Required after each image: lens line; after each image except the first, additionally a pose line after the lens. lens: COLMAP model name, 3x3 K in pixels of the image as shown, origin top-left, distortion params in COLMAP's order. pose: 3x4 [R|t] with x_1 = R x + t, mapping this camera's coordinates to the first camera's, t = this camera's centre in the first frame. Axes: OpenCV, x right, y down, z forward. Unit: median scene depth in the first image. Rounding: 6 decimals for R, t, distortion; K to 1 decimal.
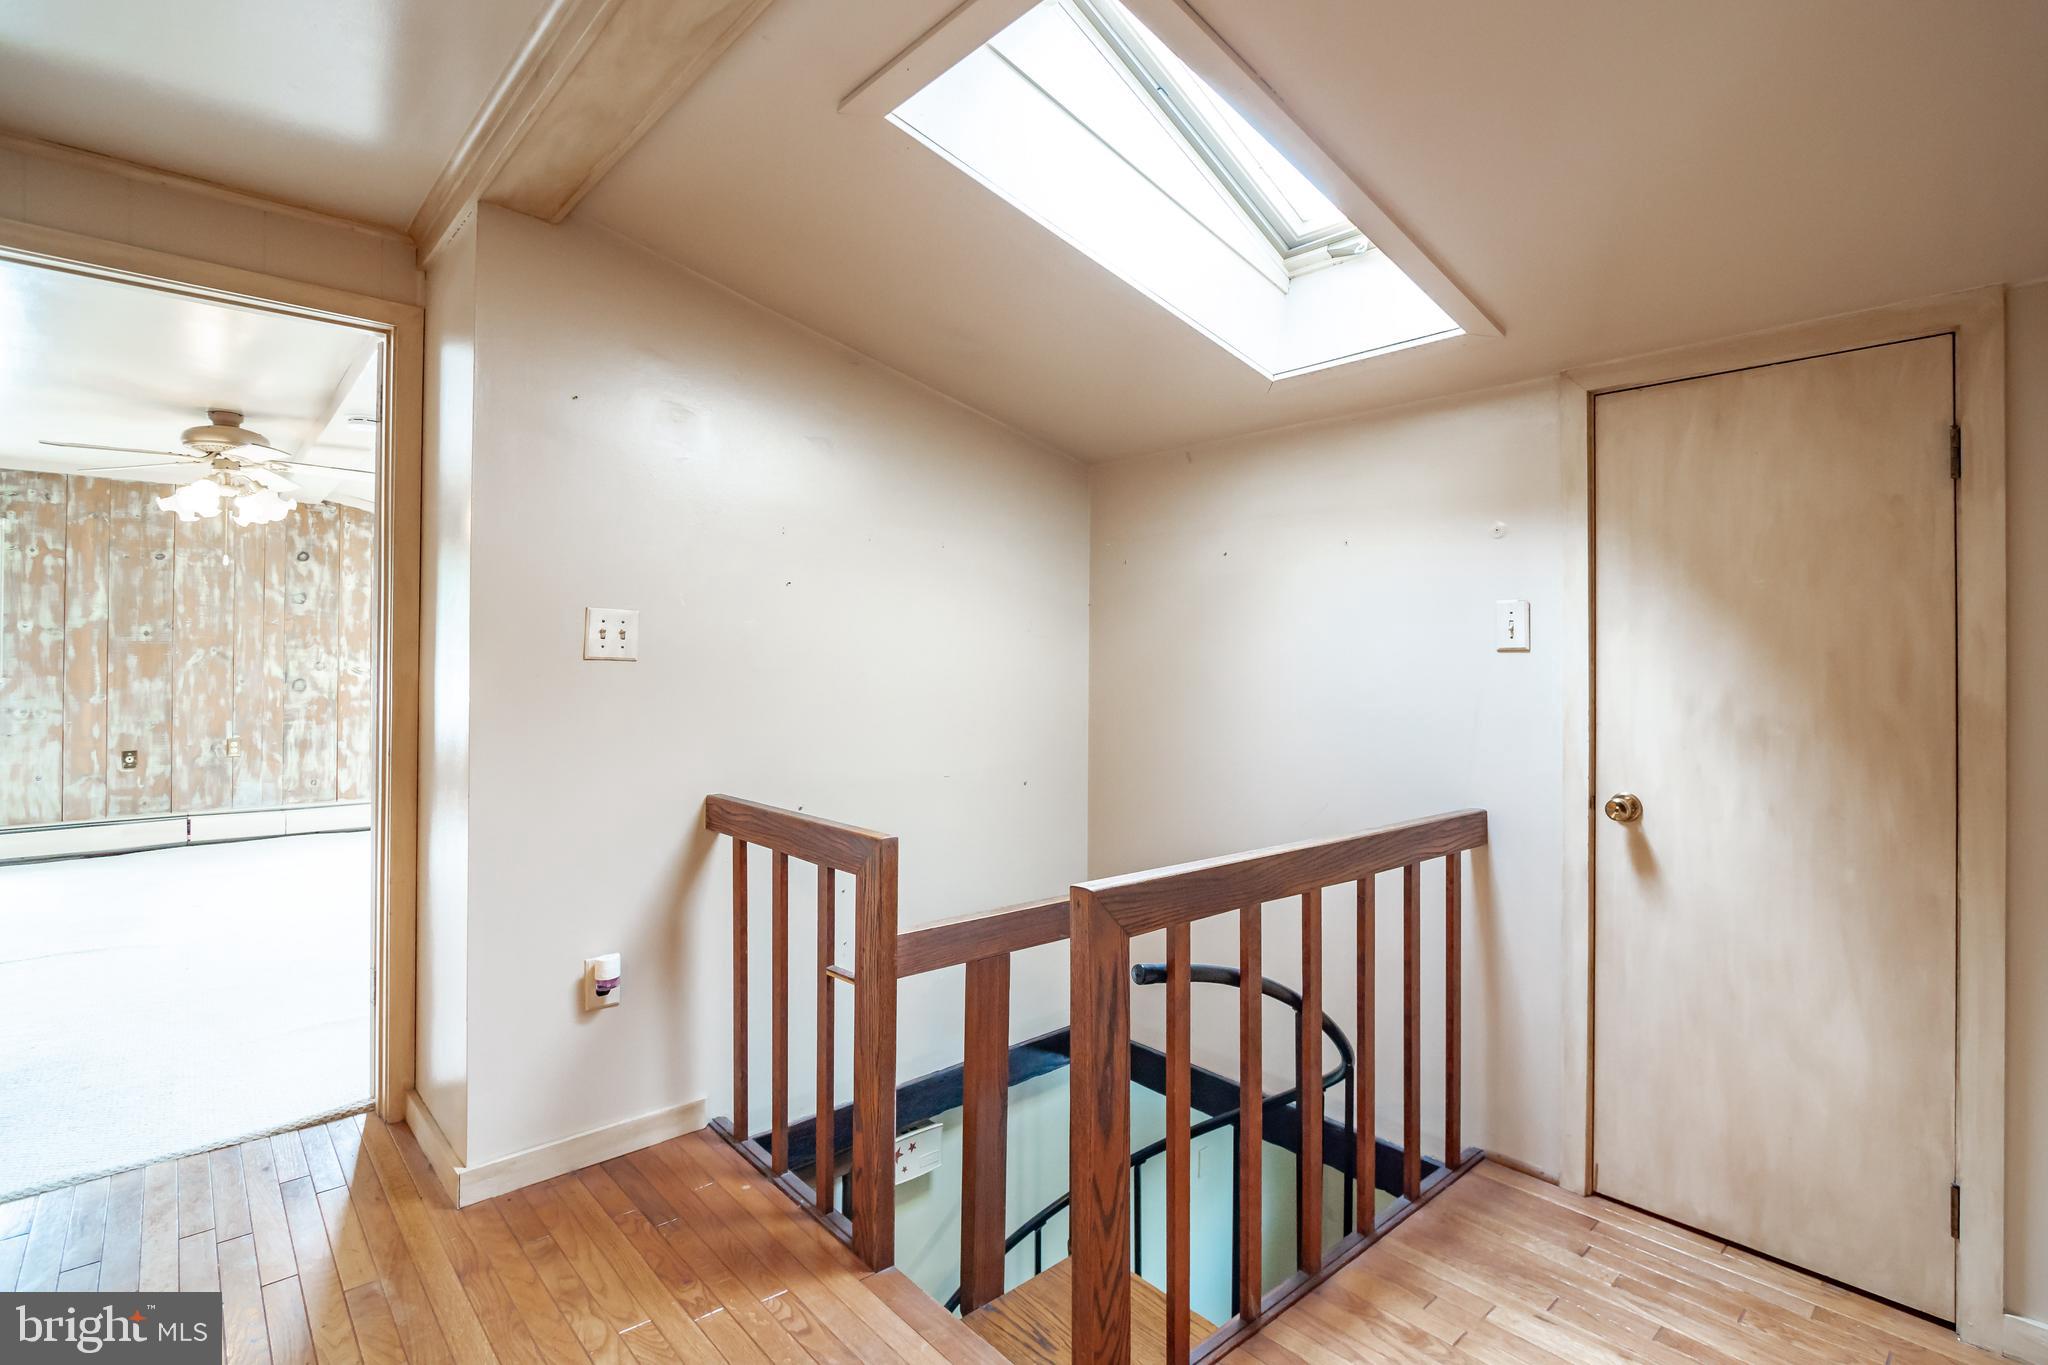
lens RADIAL K [[987.8, 0, 1017.7], [0, 987.8, 649.2], [0, 0, 1]] dist [-0.004748, 0.002143]
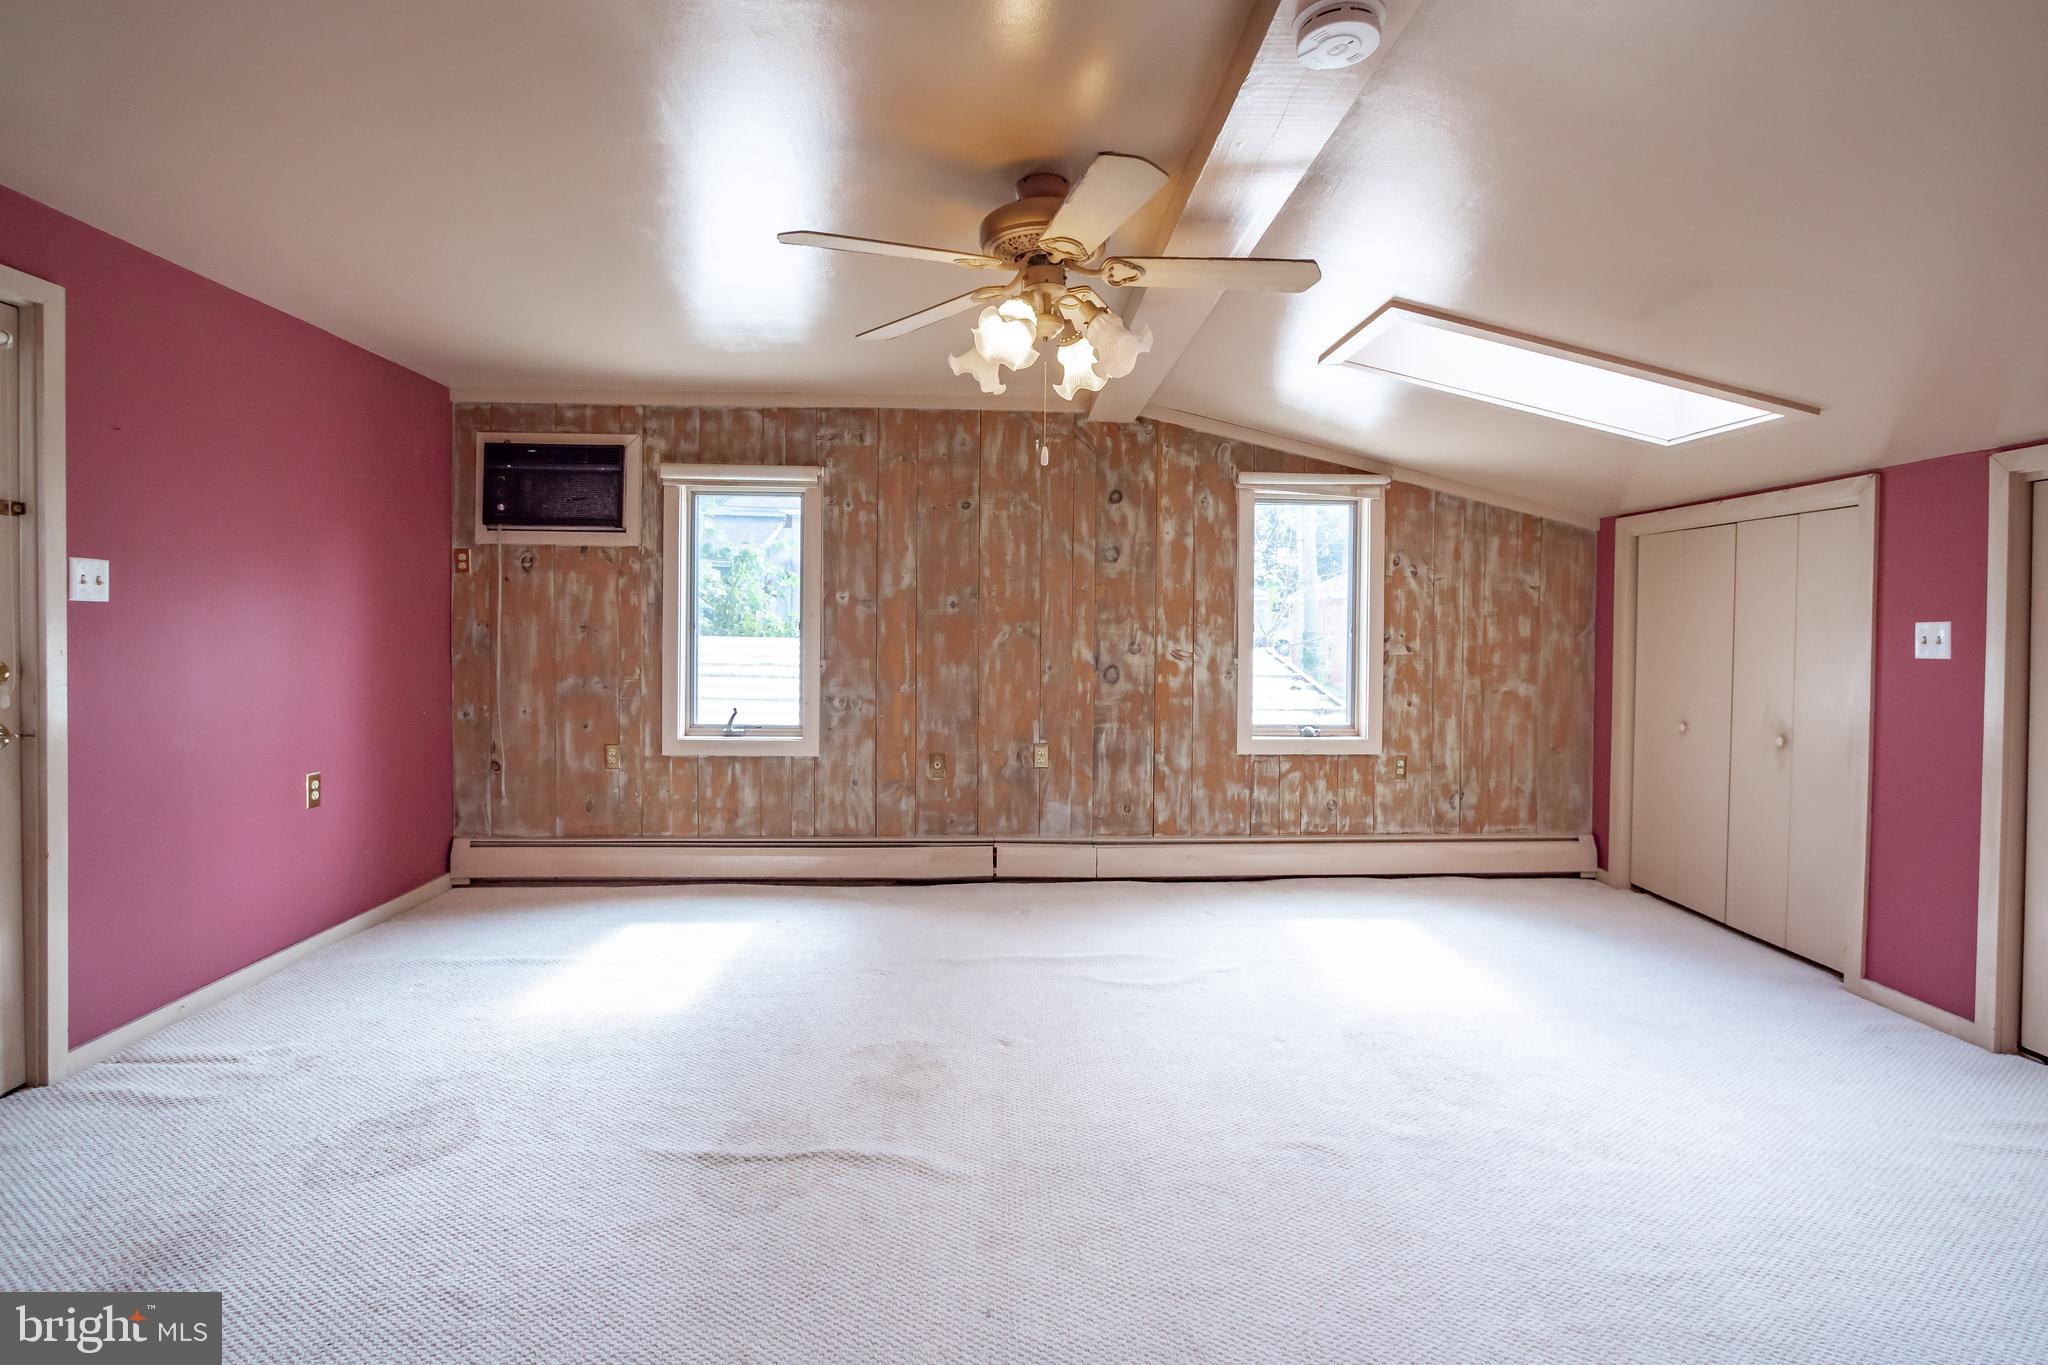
lens RADIAL K [[987.8, 0, 1008.2], [0, 987.8, 667.2], [0, 0, 1]] dist [-0.004748, 0.002143]
pose [[0.772794, 0.023566, -0.634220, -0.344793], [0.002148, 0.999208, 0.039745, 0.002347], [0.634654, -0.032077, 0.772131, 0.412251]]
